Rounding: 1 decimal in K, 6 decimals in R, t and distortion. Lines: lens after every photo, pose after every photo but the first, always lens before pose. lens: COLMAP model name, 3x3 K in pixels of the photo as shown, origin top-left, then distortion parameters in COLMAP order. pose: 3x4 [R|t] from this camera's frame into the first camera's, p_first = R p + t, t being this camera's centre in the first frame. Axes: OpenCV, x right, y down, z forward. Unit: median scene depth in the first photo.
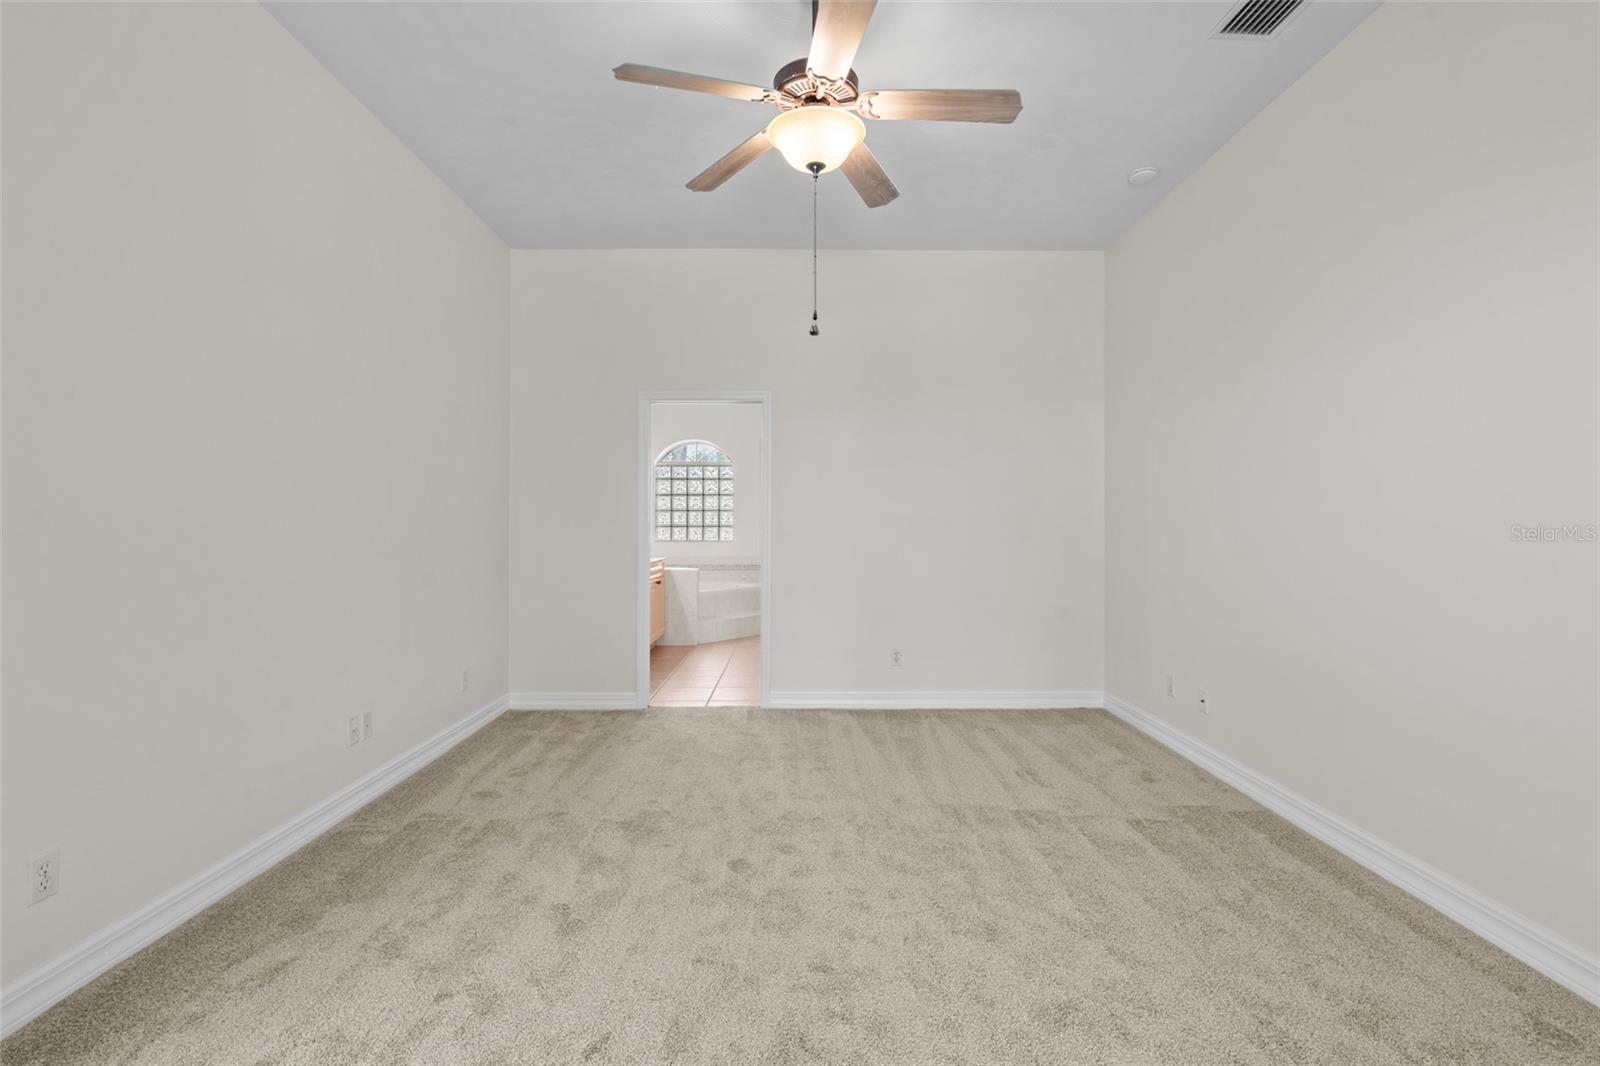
lens RADIAL K [[730.5, 0, 800.7], [0, 730.5, 522.8], [0, 0, 1]] dist [-0.003439, 0.001003]
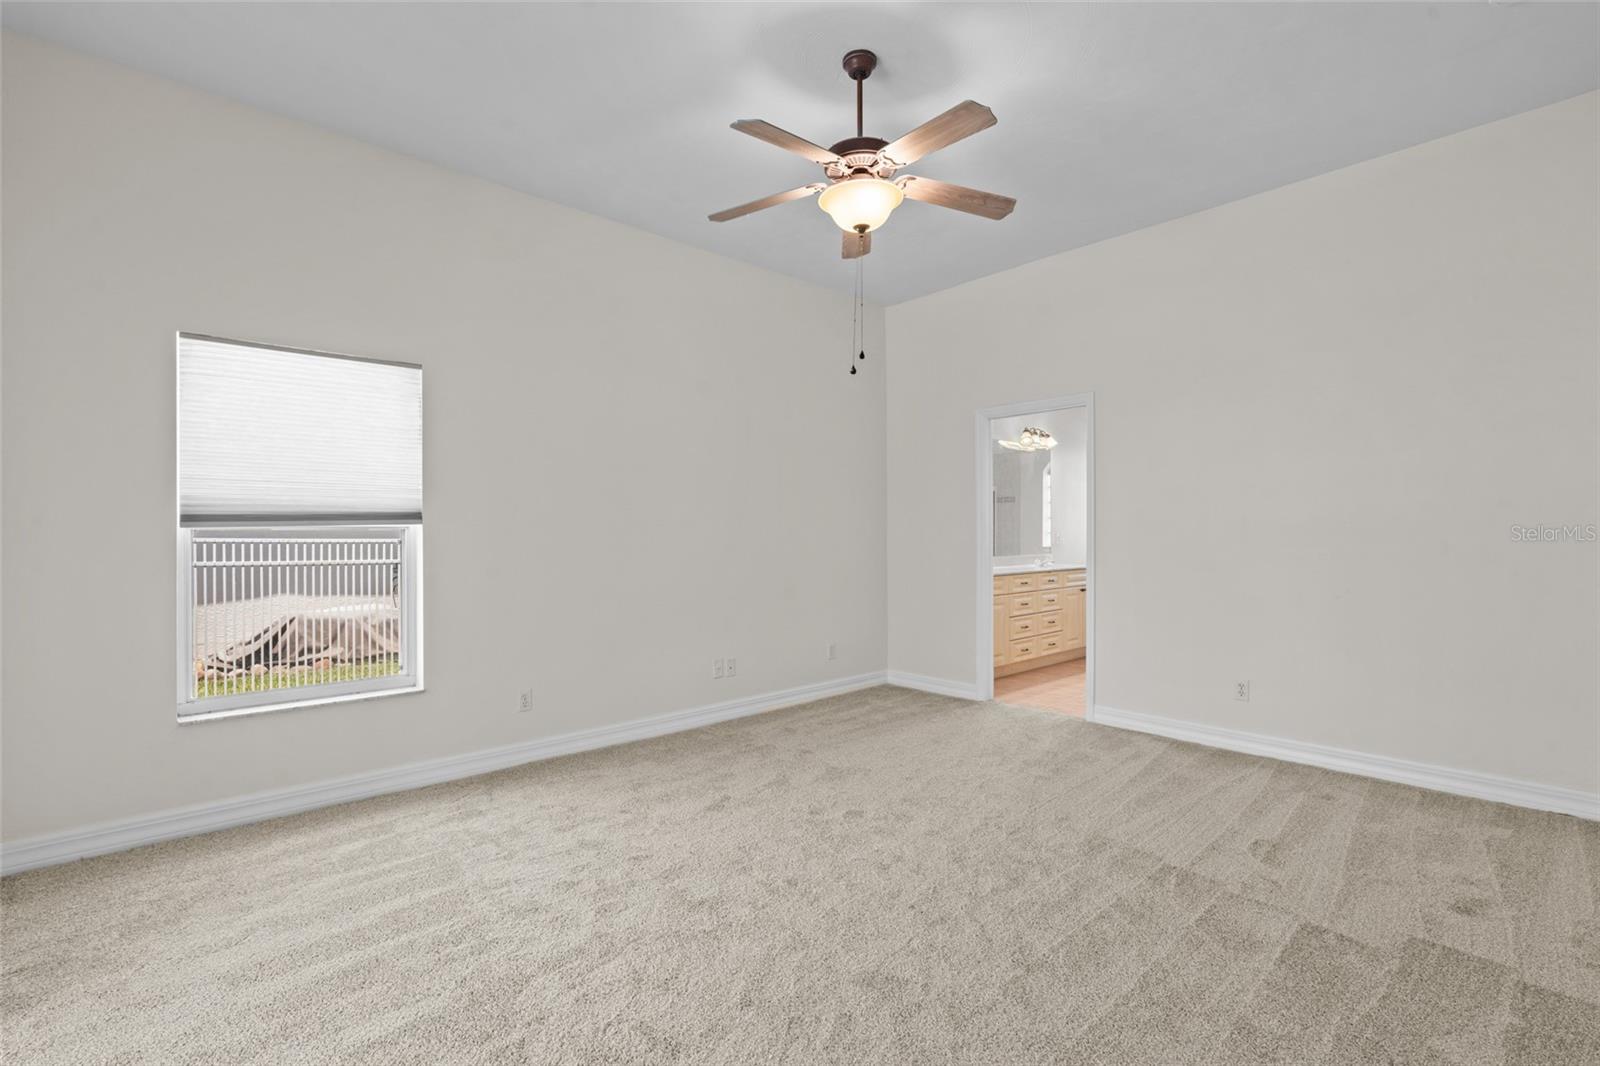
lens RADIAL K [[730.5, 0, 801.8], [0, 730.5, 537.3], [0, 0, 1]] dist [-0.003439, 0.001003]
pose [[0.663510, 0.000213, -0.748167, 0.655096], [0.008005, 0.999941, 0.007384, -0.001046], [0.748124, -0.010888, 0.663469, 0.114471]]
